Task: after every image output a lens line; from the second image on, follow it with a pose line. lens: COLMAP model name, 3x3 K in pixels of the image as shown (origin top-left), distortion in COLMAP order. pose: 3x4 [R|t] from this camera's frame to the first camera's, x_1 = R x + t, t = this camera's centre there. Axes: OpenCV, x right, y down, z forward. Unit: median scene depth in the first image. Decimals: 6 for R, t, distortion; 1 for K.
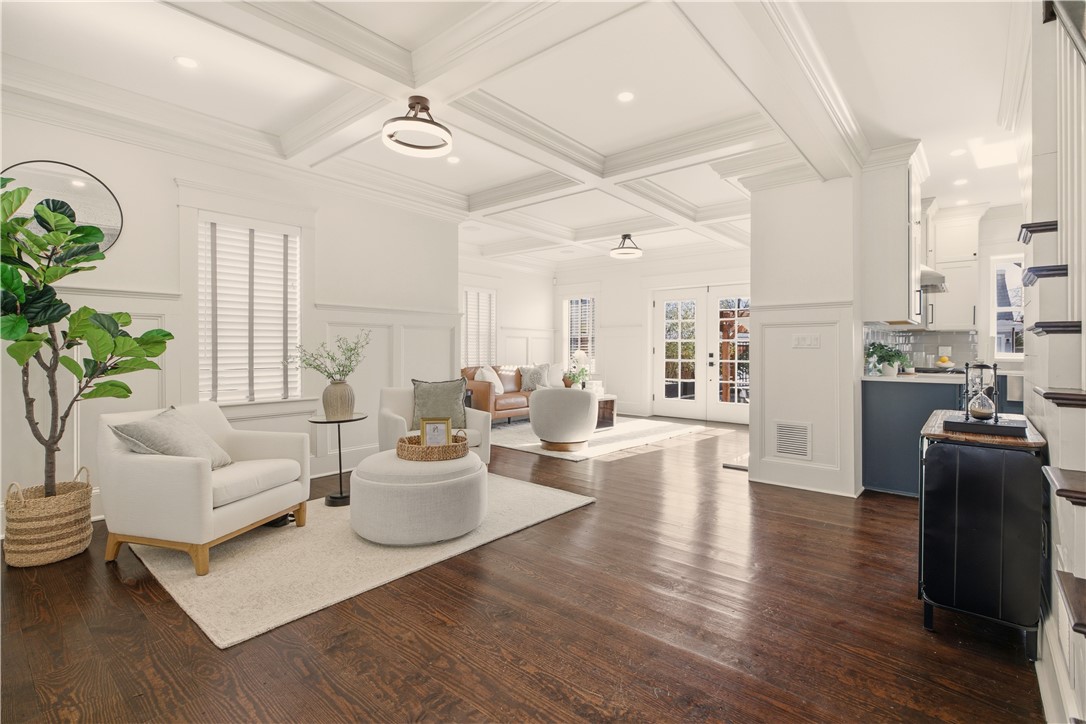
lens RADIAL K [[507.6, 0, 541.8], [0, 507.6, 353.1], [0, 0, 1]] dist [-0.001017, 0.000034]
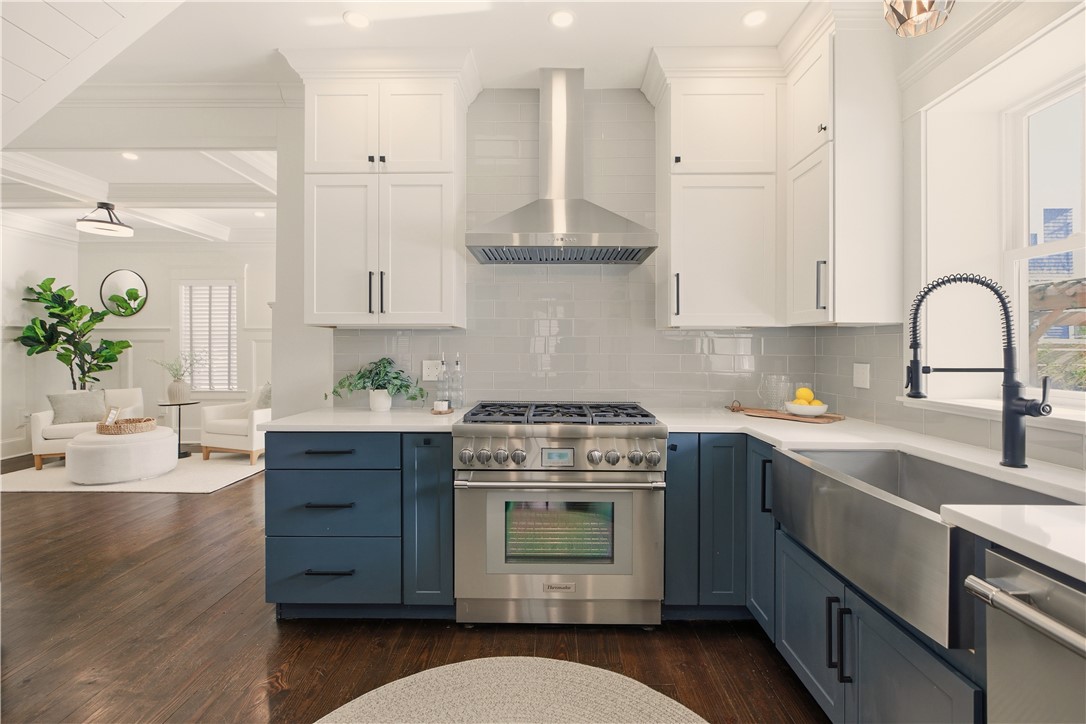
lens RADIAL K [[496.3, 0, 545.2], [0, 496.3, 349.6], [0, 0, 1]] dist [0.001565, 0.000639]
pose [[0.645345, 0.001662, -0.763890, 1.934050], [-0.003418, 0.999994, -0.000712, -0.052934], [0.763884, 0.003070, 0.645347, 1.102496]]
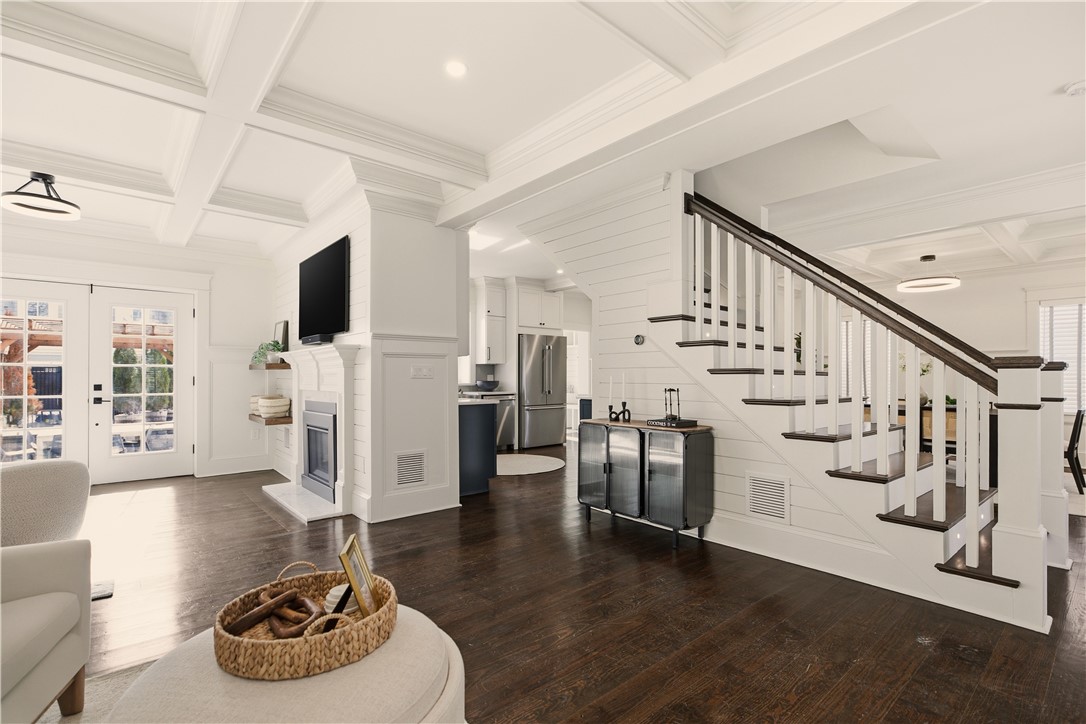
lens RADIAL K [[494.0, 0, 569.7], [0, 494.0, 373.6], [0, 0, 1]] dist [-0.001611, -0.000189]
pose [[0.124946, 0.006719, 0.992141, -0.623134], [0.006927, 0.999947, -0.007644, -0.012970], [-0.992139, 0.007827, 0.124893, 0.770941]]
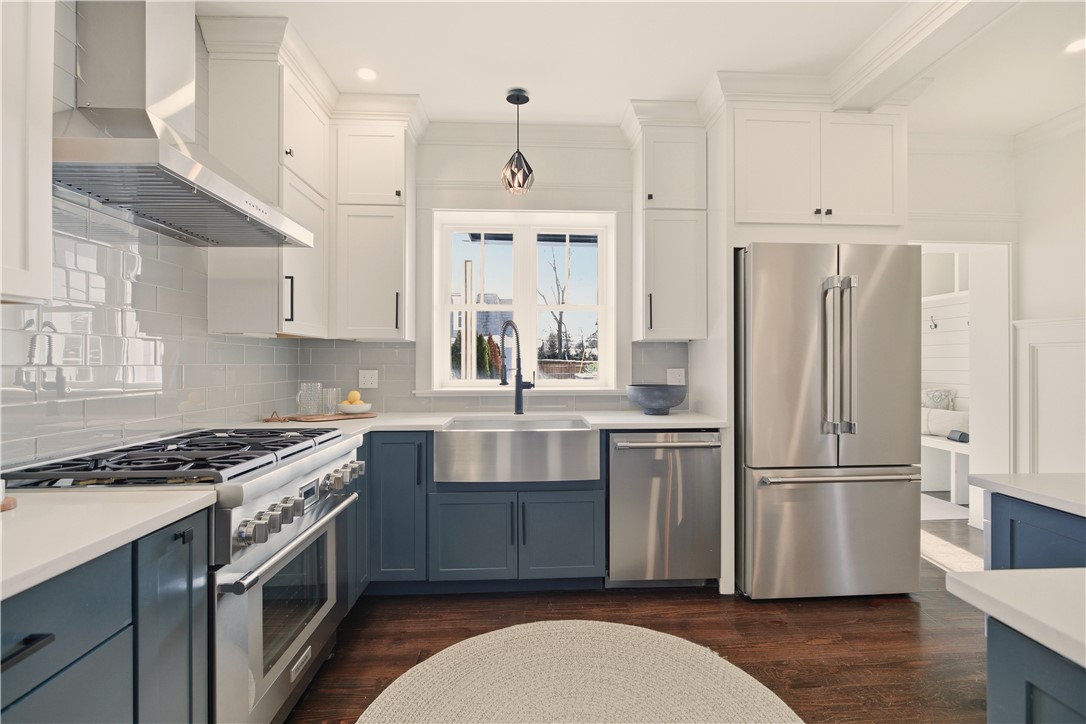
lens RADIAL K [[491.4, 0, 555.8], [0, 491.4, 358.6], [0, 0, 1]] dist [-0.000714, -0.000013]
pose [[0.711640, 0.001562, 0.702543, 1.185163], [0.004211, 0.999970, -0.006488, -0.048363], [-0.702532, 0.007575, 0.711612, 0.981478]]
